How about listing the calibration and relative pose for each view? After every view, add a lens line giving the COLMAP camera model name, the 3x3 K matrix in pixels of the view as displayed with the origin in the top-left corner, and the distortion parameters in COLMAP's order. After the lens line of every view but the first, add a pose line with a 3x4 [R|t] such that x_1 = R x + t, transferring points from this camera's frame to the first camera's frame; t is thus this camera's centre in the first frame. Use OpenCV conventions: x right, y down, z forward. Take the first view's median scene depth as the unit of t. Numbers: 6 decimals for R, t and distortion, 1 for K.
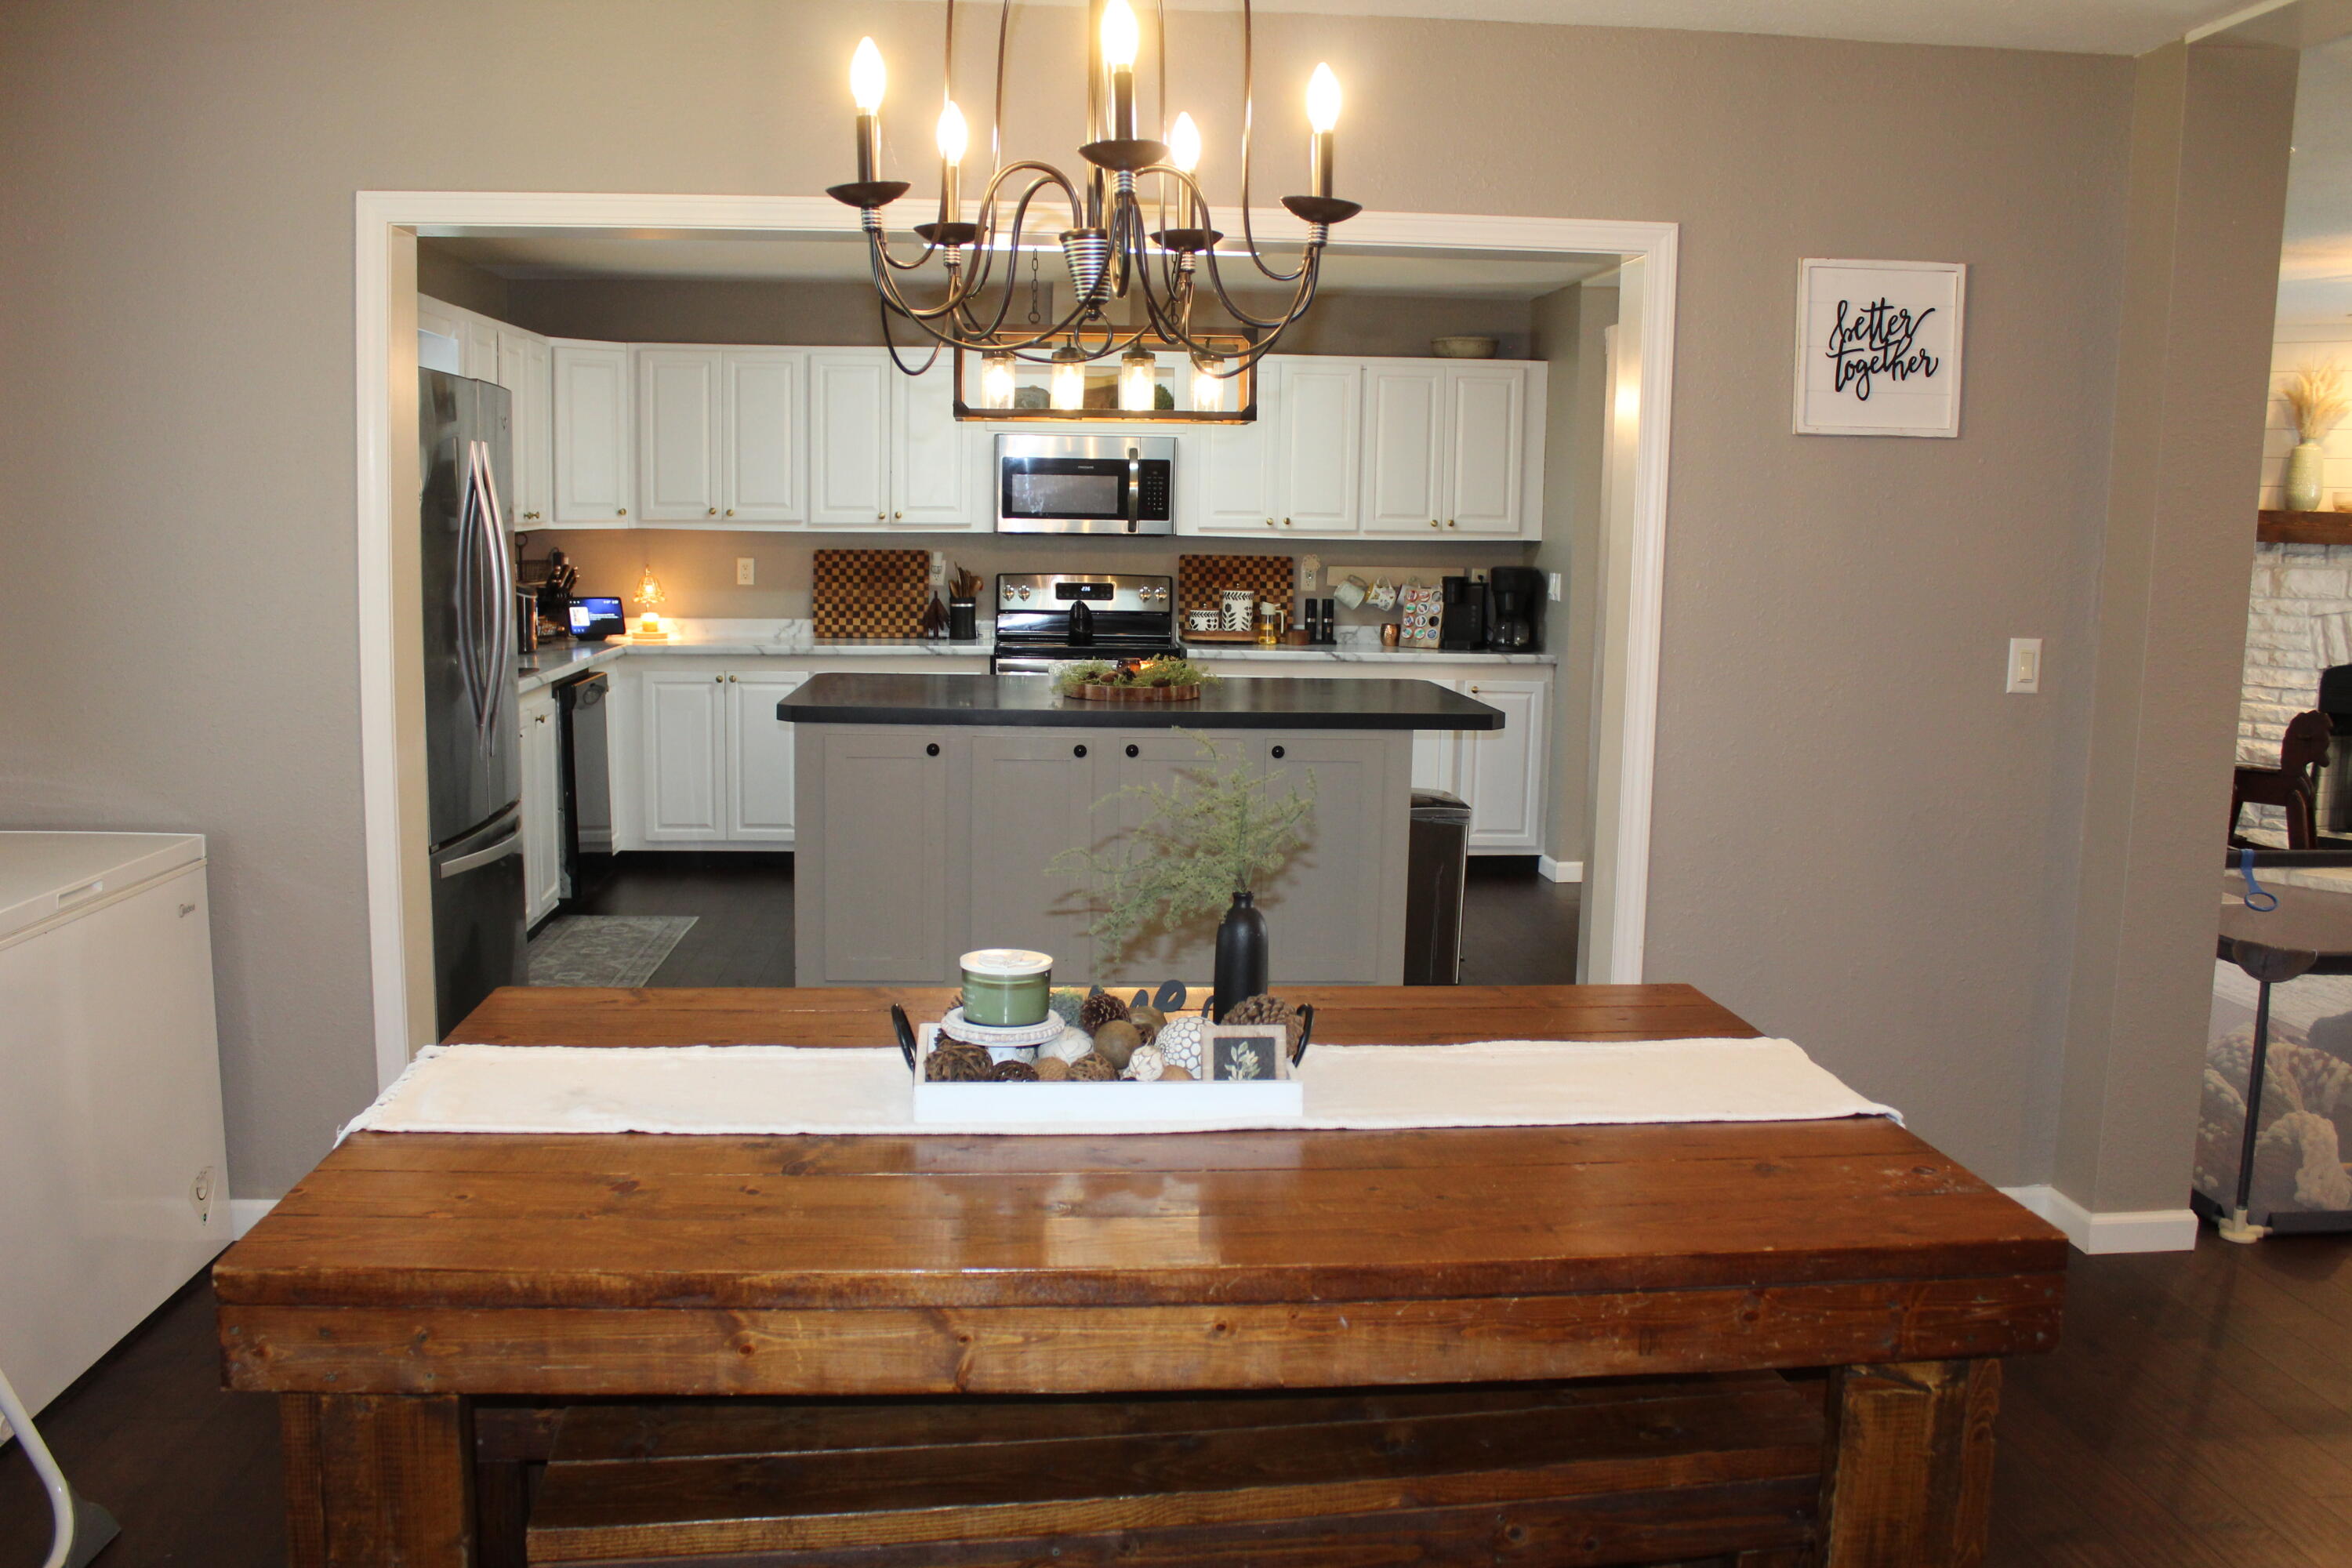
lens RADIAL K [[1968.0, 0, 1162.1], [0, 1968.0, 767.1], [0, 0, 1]] dist [-0.162147, 0.141124]
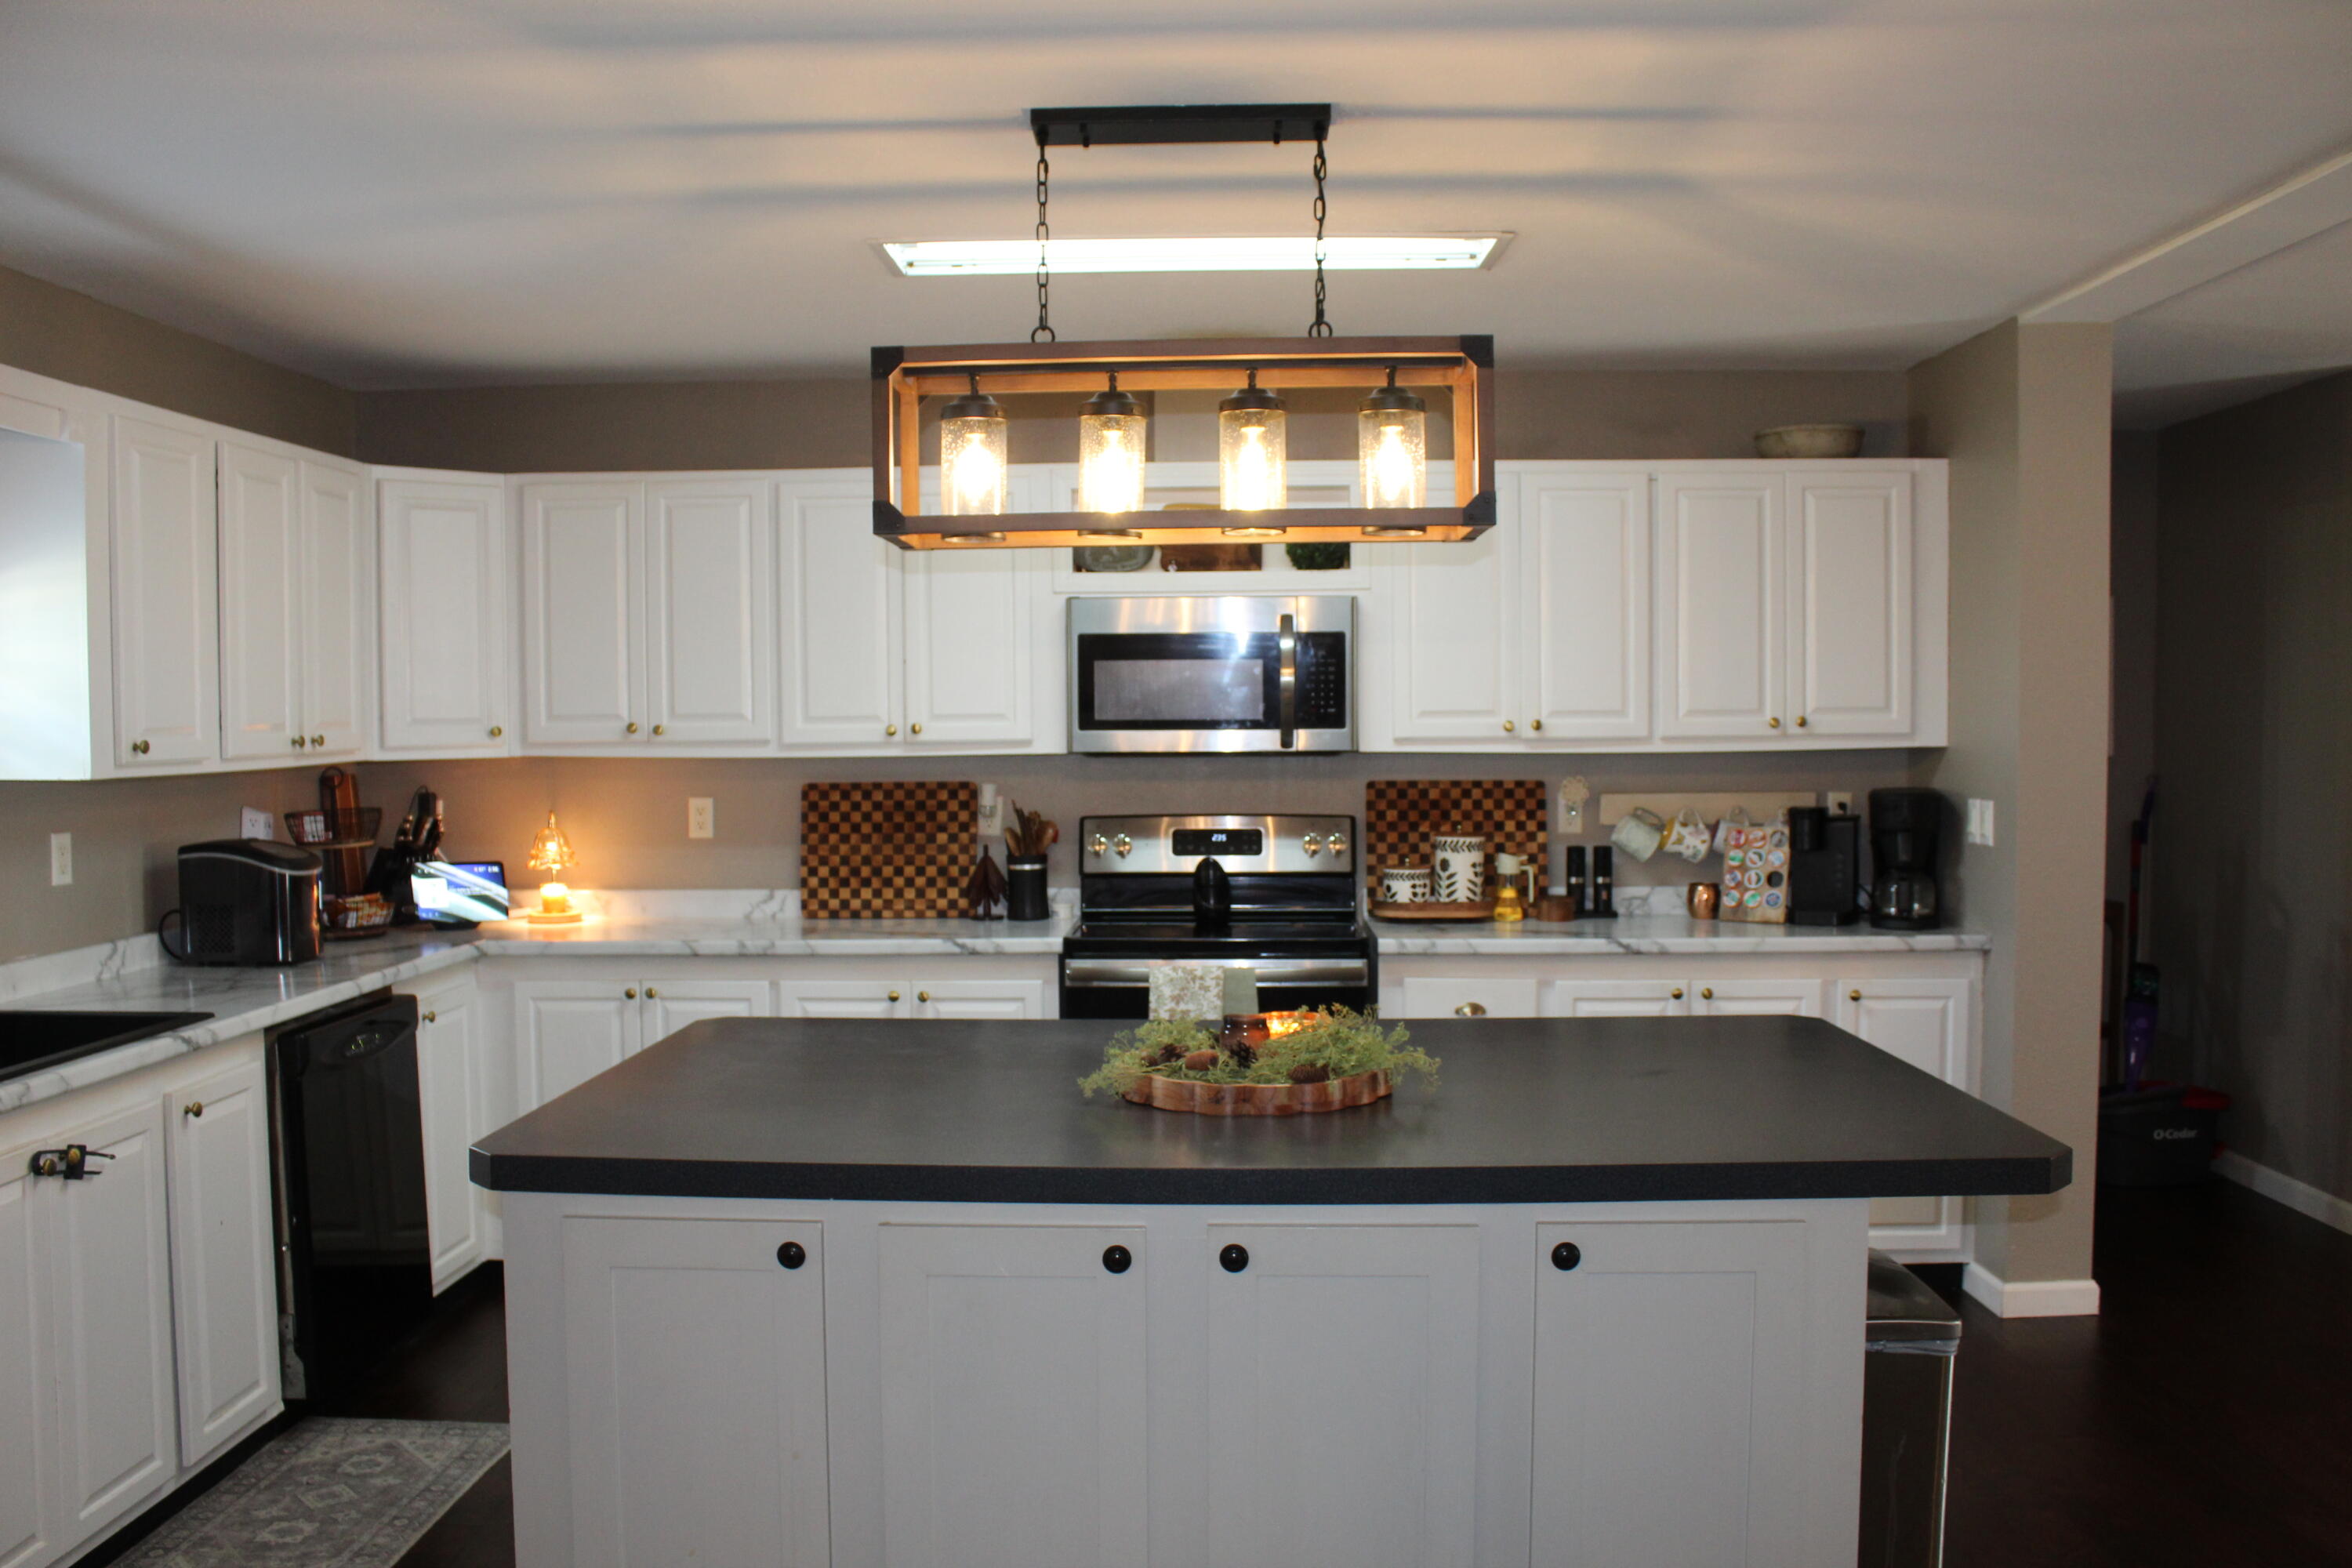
lens RADIAL K [[1968.0, 0, 1159.7], [0, 1968.0, 792.5], [0, 0, 1]] dist [-0.162147, 0.141124]
pose [[0.993809, -0.019043, -0.109459, 0.012160], [0.009246, 0.995959, -0.089326, -0.048736], [0.110717, 0.087761, 0.989969, 0.366162]]
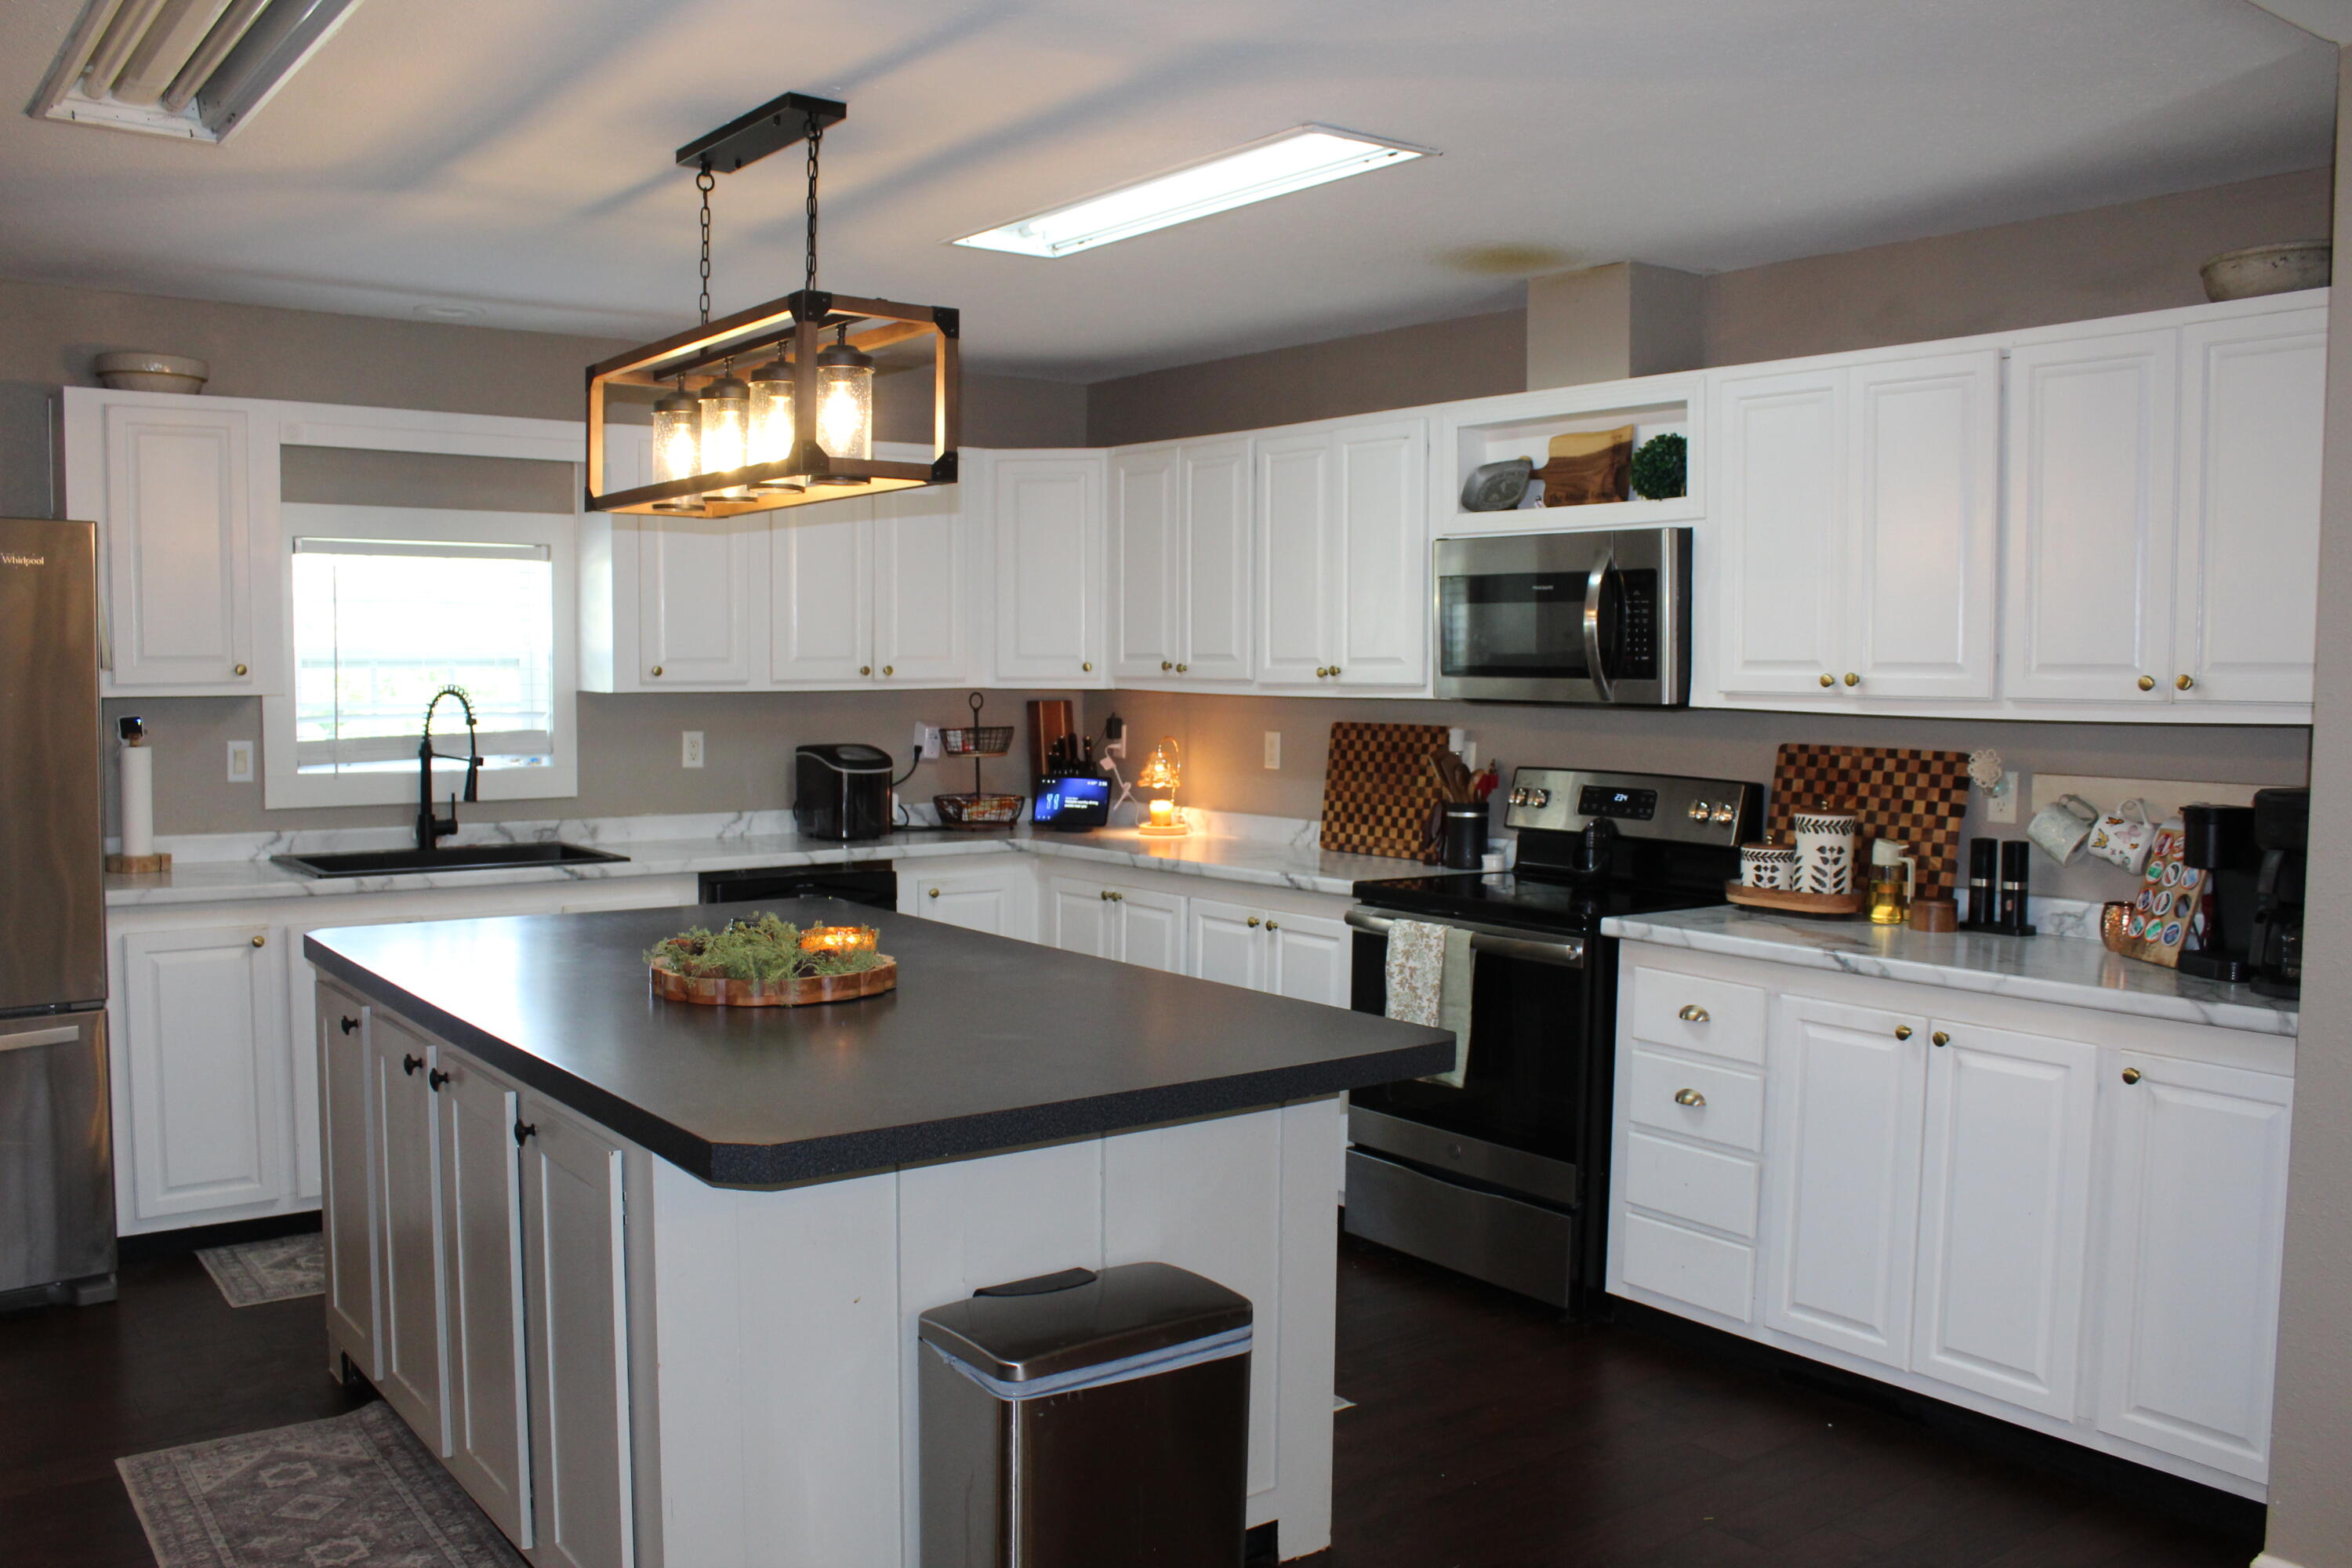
lens RADIAL K [[1968.0, 0, 1165.1], [0, 1968.0, 795.4], [0, 0, 1]] dist [-0.162147, 0.141124]
pose [[0.540735, 0.044561, -0.840012, 0.373631], [-0.105681, 0.994283, -0.015285, -0.068588], [0.834528, 0.097038, 0.542352, 0.576543]]
